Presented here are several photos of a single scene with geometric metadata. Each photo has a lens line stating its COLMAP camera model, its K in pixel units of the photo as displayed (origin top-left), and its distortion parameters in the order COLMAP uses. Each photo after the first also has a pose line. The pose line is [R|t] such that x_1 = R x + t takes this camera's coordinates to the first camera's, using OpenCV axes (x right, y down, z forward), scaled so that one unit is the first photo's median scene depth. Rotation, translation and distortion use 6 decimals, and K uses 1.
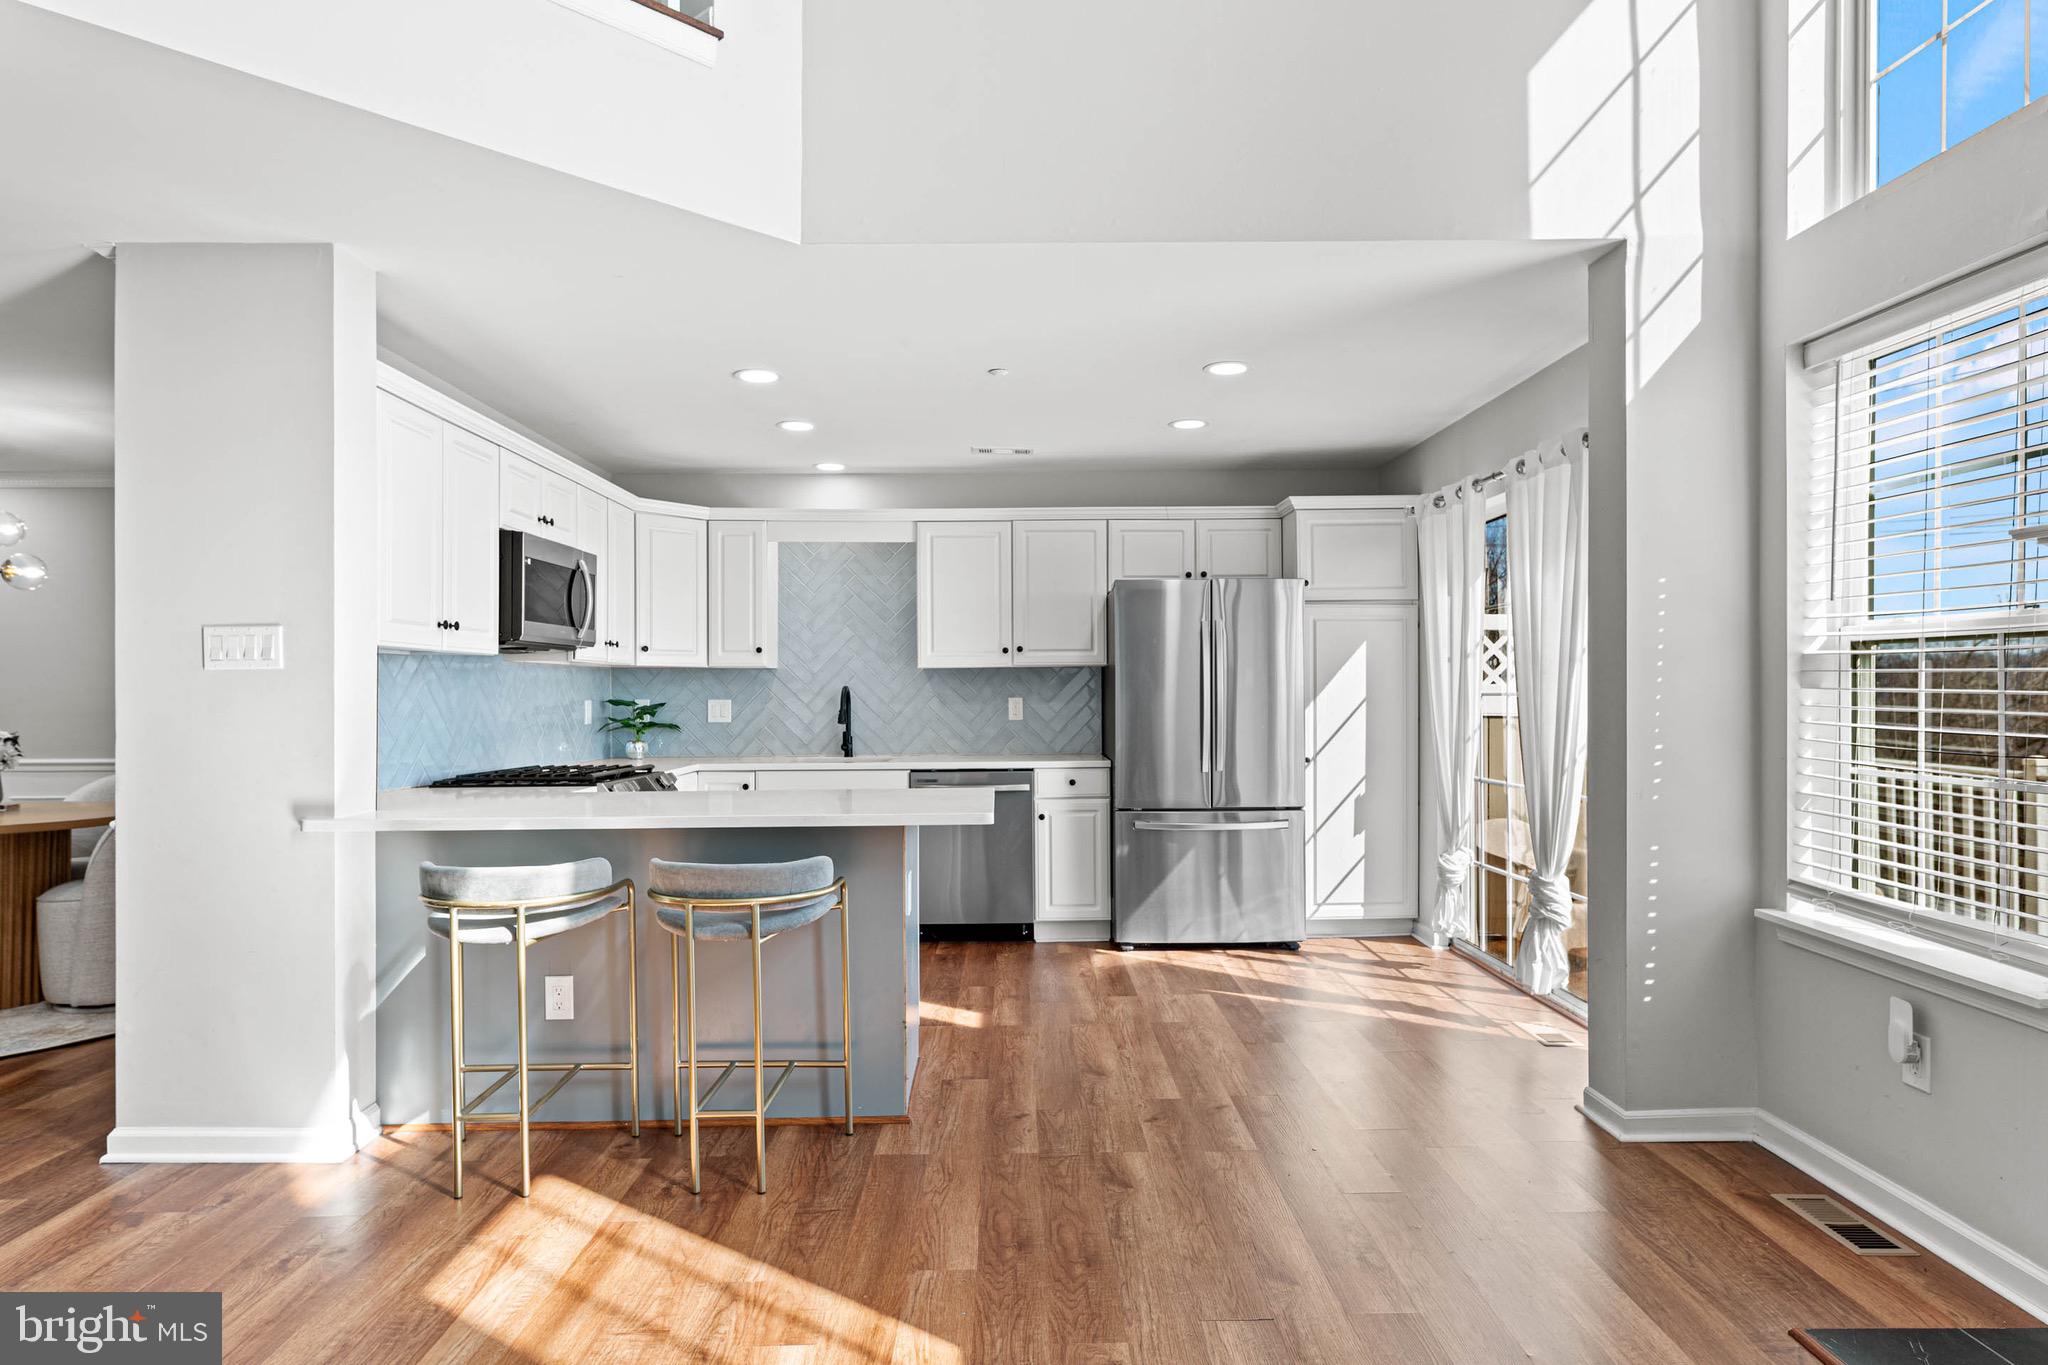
lens RADIAL K [[1171.2, 0, 1016.2], [0, 1171.2, 689.8], [0, 0, 1]] dist [-0.001215, -0.001420]
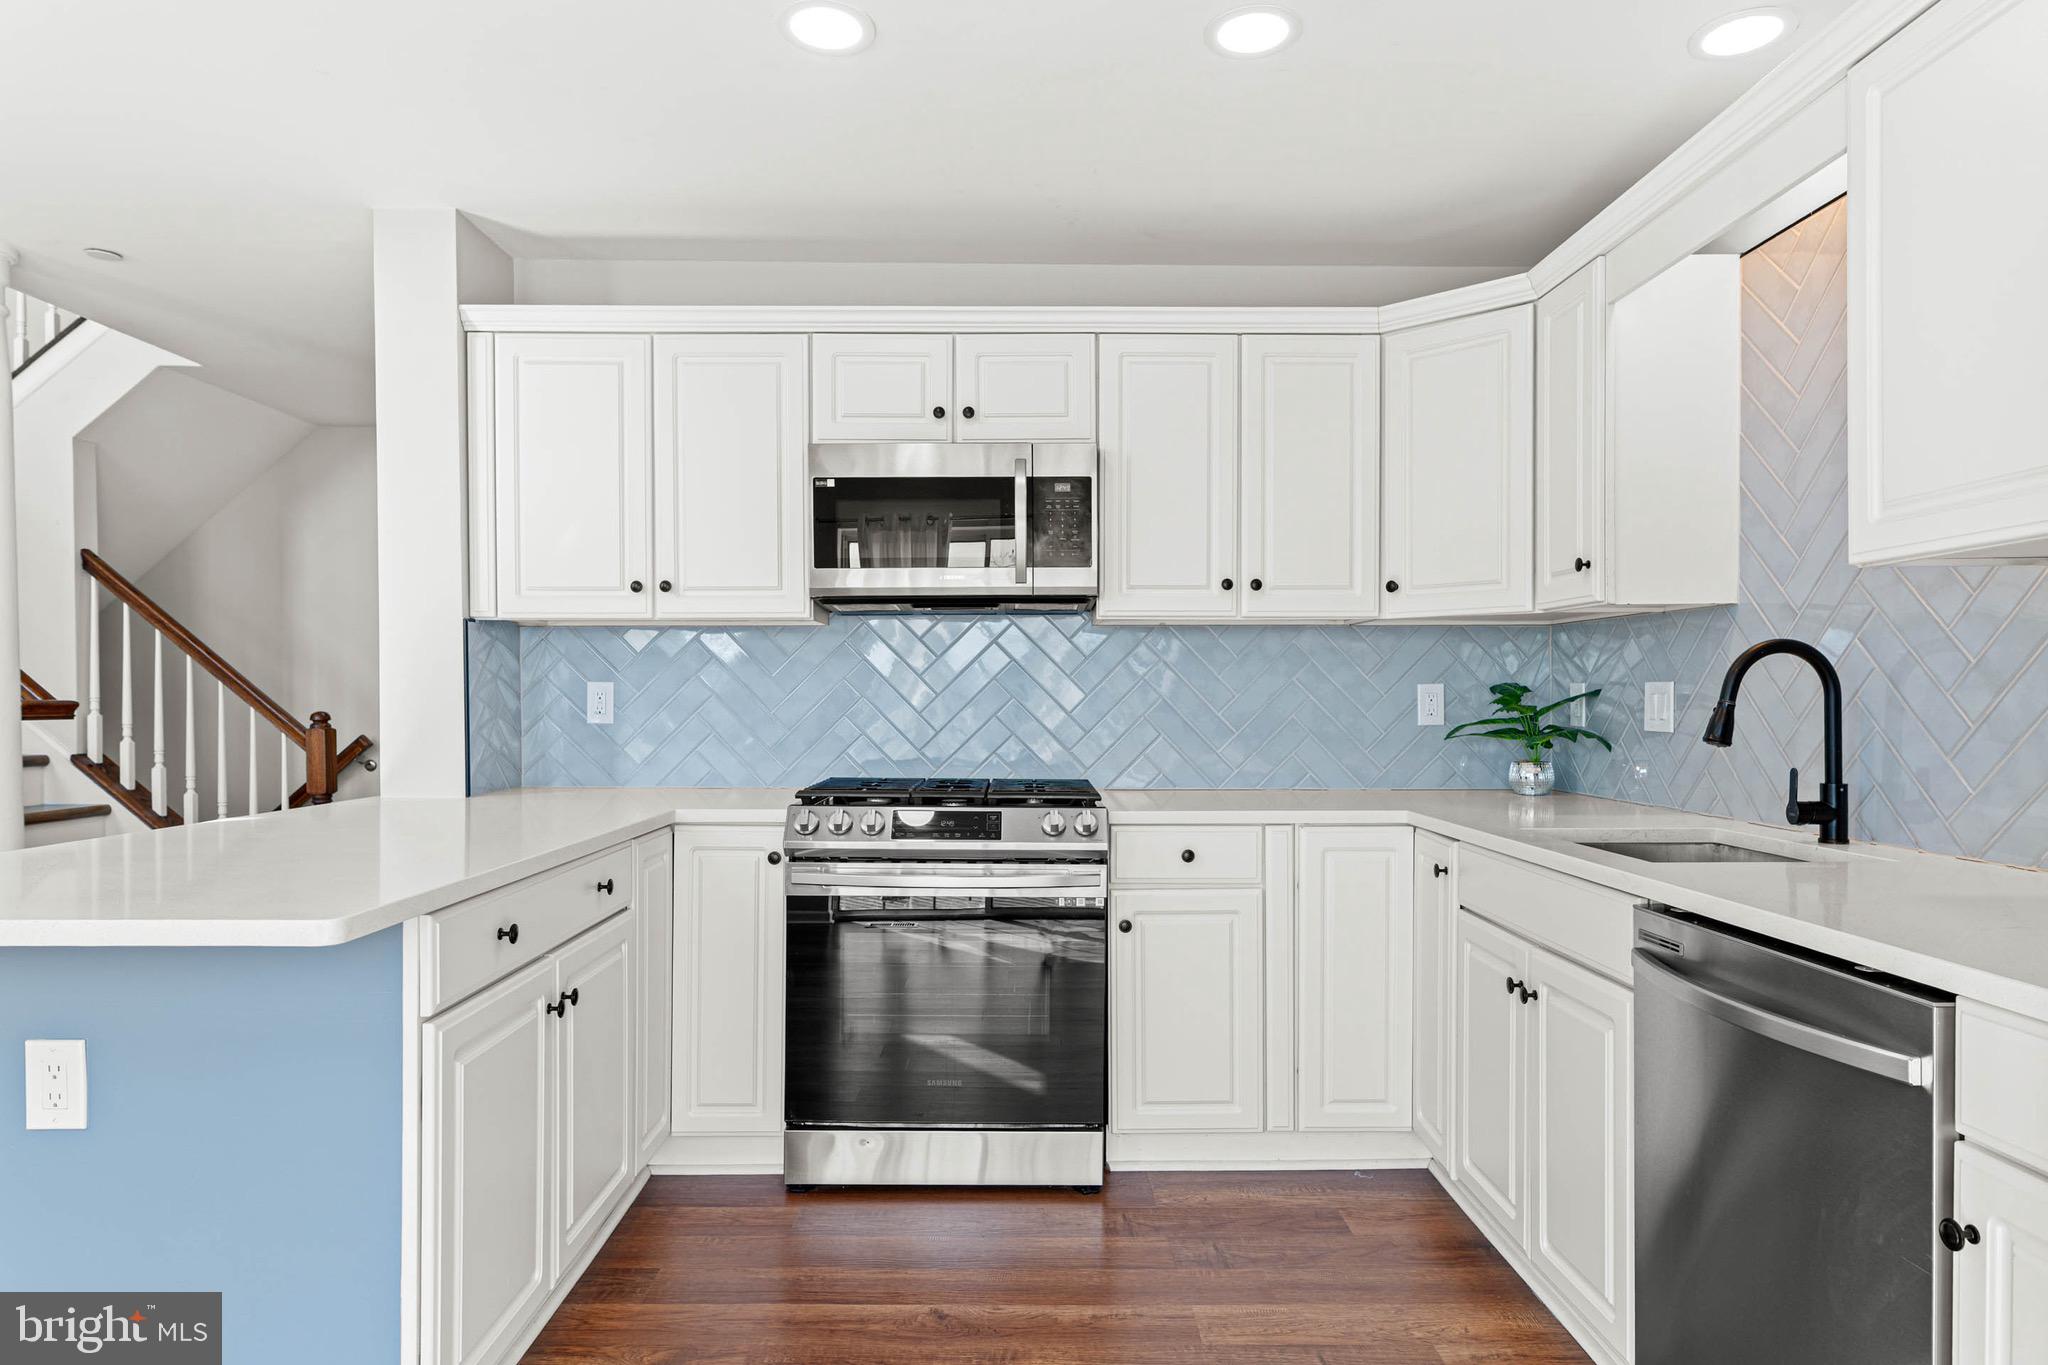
lens RADIAL K [[1171.2, 0, 1021.9], [0, 1171.2, 694.0], [0, 0, 1]] dist [-0.001215, -0.001420]
pose [[0.004716, 0.004309, -0.999980, 0.219118], [0.004045, 0.999982, 0.004328, 0.011046], [0.999981, -0.004065, 0.004698, 0.810740]]
